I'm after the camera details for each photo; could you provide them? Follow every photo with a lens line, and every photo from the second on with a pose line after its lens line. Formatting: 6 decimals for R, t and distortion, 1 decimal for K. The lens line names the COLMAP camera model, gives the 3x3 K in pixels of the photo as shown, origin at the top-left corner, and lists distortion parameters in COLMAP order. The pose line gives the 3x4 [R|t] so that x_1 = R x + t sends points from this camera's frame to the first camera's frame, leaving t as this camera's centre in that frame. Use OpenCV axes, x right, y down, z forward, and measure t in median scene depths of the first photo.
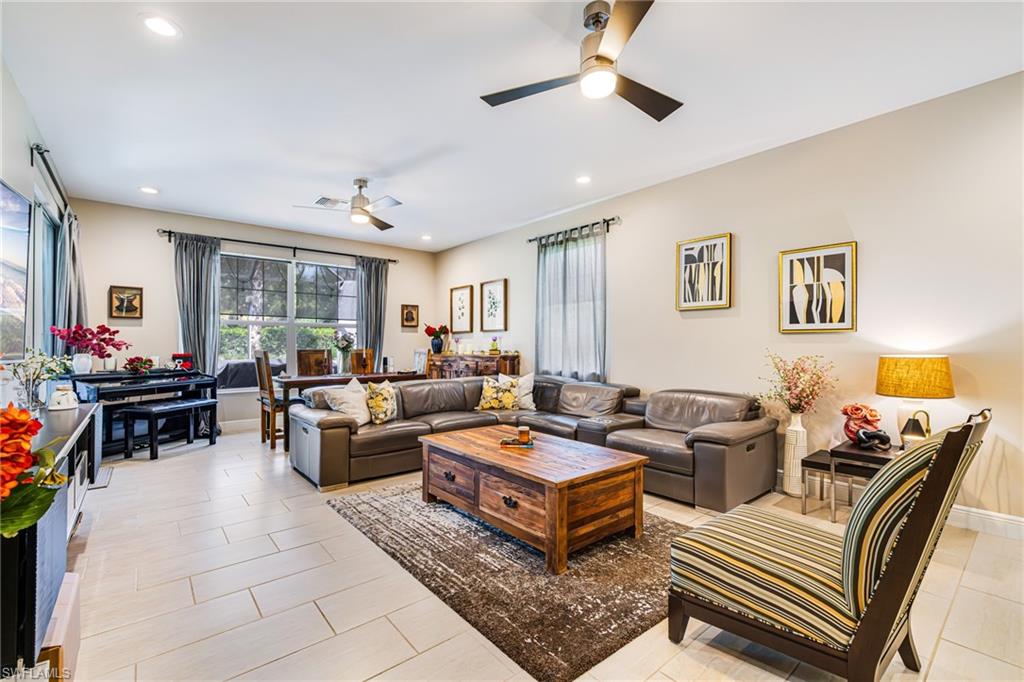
lens RADIAL K [[445.1, 0, 516.7], [0, 445.1, 343.9], [0, 0, 1]] dist [0.002416, 0.000299]
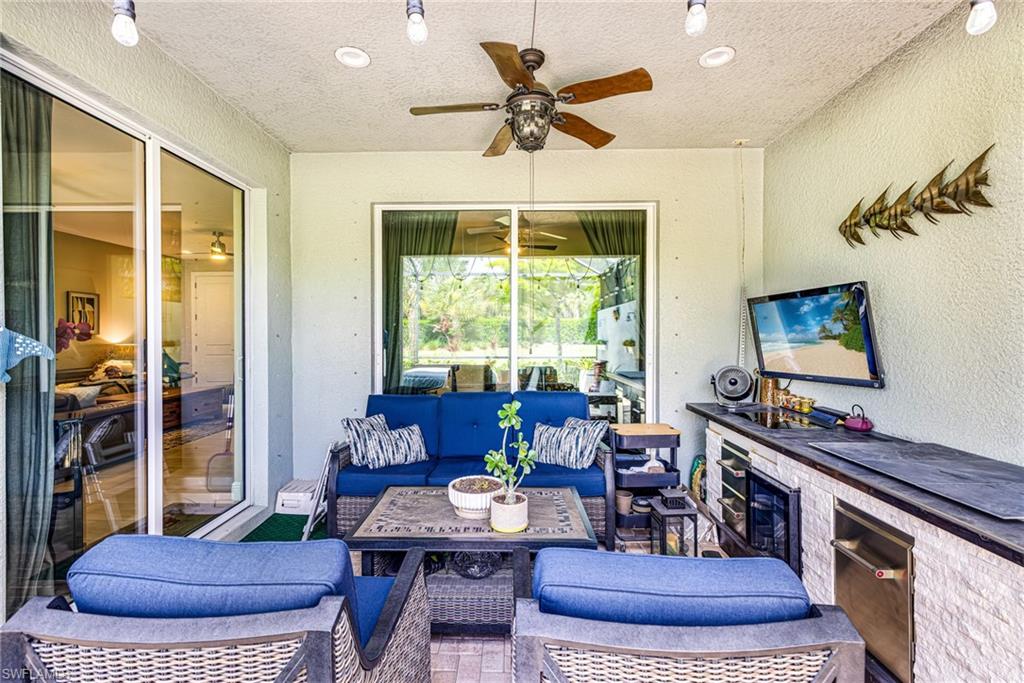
lens RADIAL K [[456.5, 0, 504.9], [0, 456.5, 335.7], [0, 0, 1]] dist [0.000291, -0.000397]
pose [[-0.750447, -0.003039, 0.660924, -1.578862], [-0.001449, 0.999995, 0.002953, -0.022260], [-0.660929, 0.001258, -0.750447, 0.953954]]
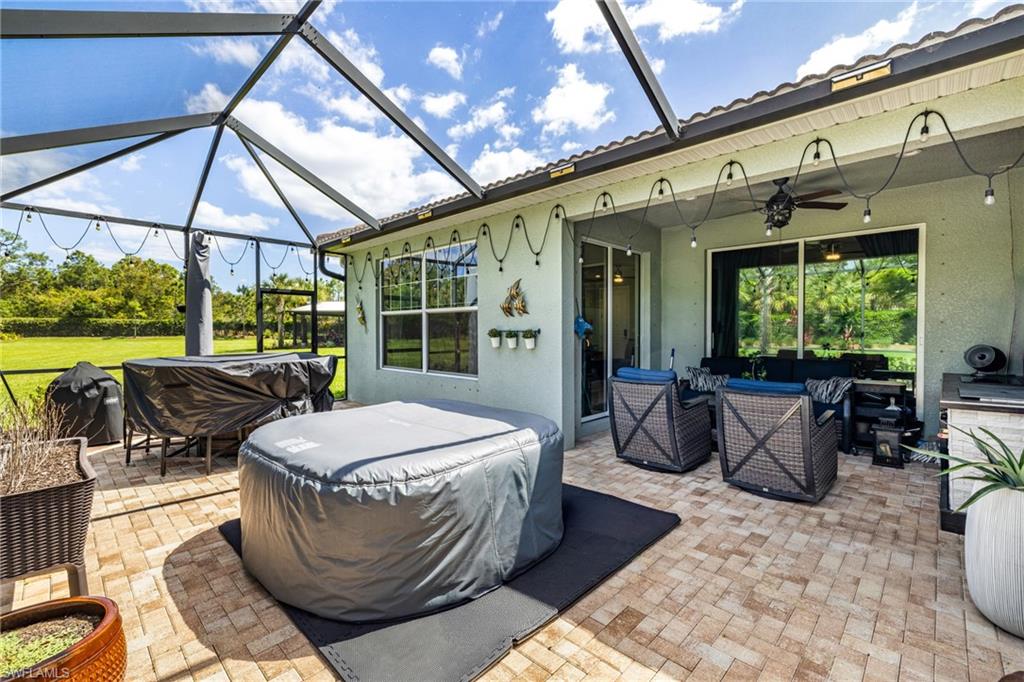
lens RADIAL K [[447.1, 0, 515.9], [0, 447.1, 342.9], [0, 0, 1]] dist [0.000526, -0.000126]
pose [[-0.104963, -0.028216, 0.994076, -2.206027], [-0.003127, 0.999602, 0.028042, 0.000968], [-0.994471, -0.000165, -0.105009, 1.240582]]
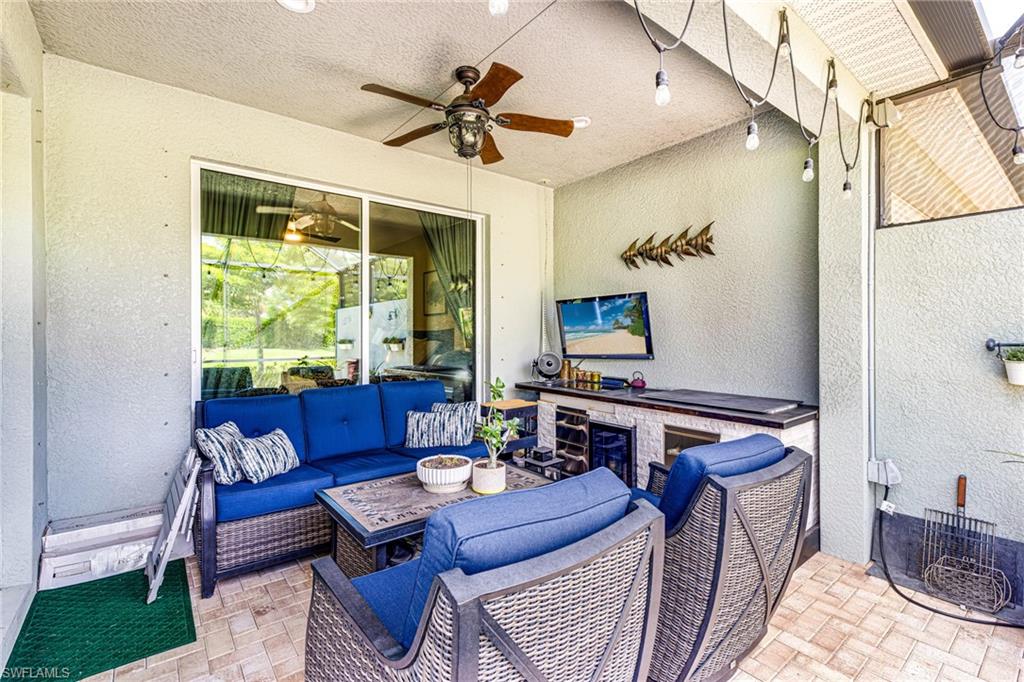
lens RADIAL K [[461.9, 0, 510.2], [0, 461.9, 332.6], [0, 0, 1]] dist [0.000399, 0.000111]
pose [[-0.999472, 0.001951, 0.032424, -1.318599], [0.001665, 0.999960, -0.008844, -0.002830], [-0.032440, -0.008786, -0.999435, 1.133594]]
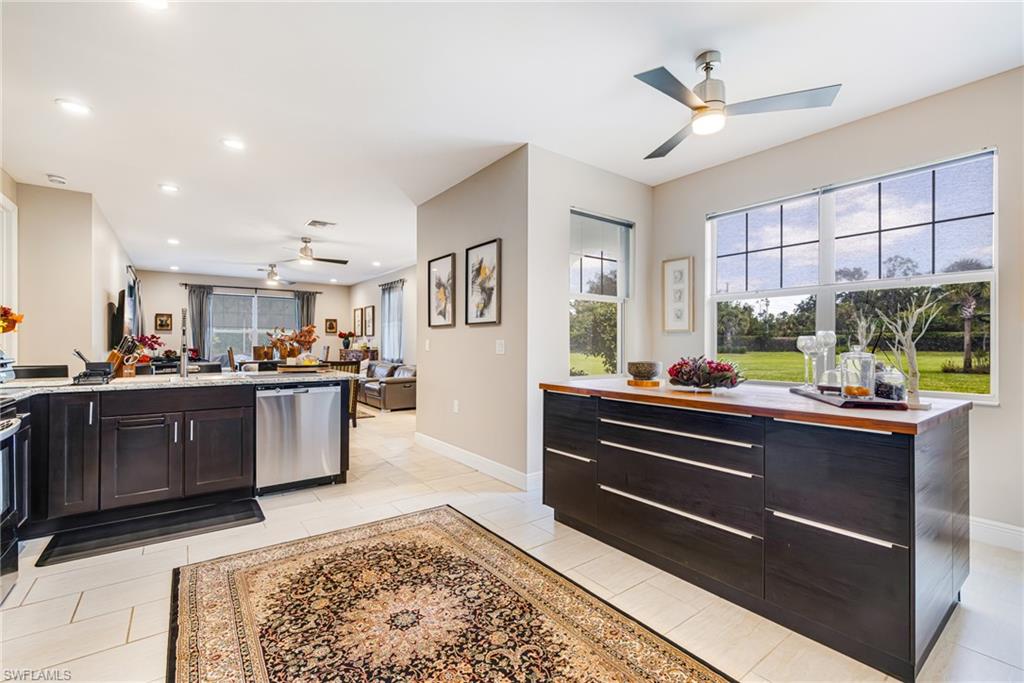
lens RADIAL K [[445.1, 0, 516.7], [0, 445.1, 344.4], [0, 0, 1]] dist [0.002416, 0.000299]
pose [[0.998666, 0.001038, -0.051617, 0.843823], [-0.000723, 0.999981, 0.006106, -0.009114], [0.051622, -0.006061, 0.998648, -0.955139]]
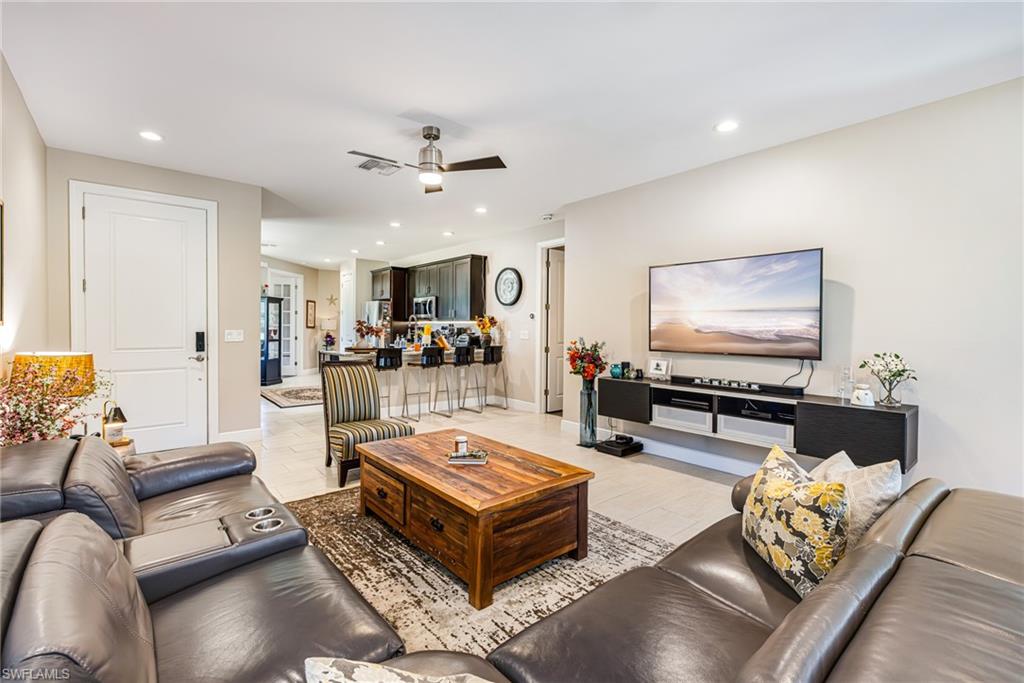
lens RADIAL K [[444.6, 0, 510.5], [0, 444.6, 337.1], [0, 0, 1]] dist [0.000428, -0.000068]
pose [[-0.999929, -0.011858, 0.001017, -0.053470], [-0.011838, 0.999770, 0.017865, -0.022420], [-0.001229, 0.017852, -0.999840, 1.199802]]
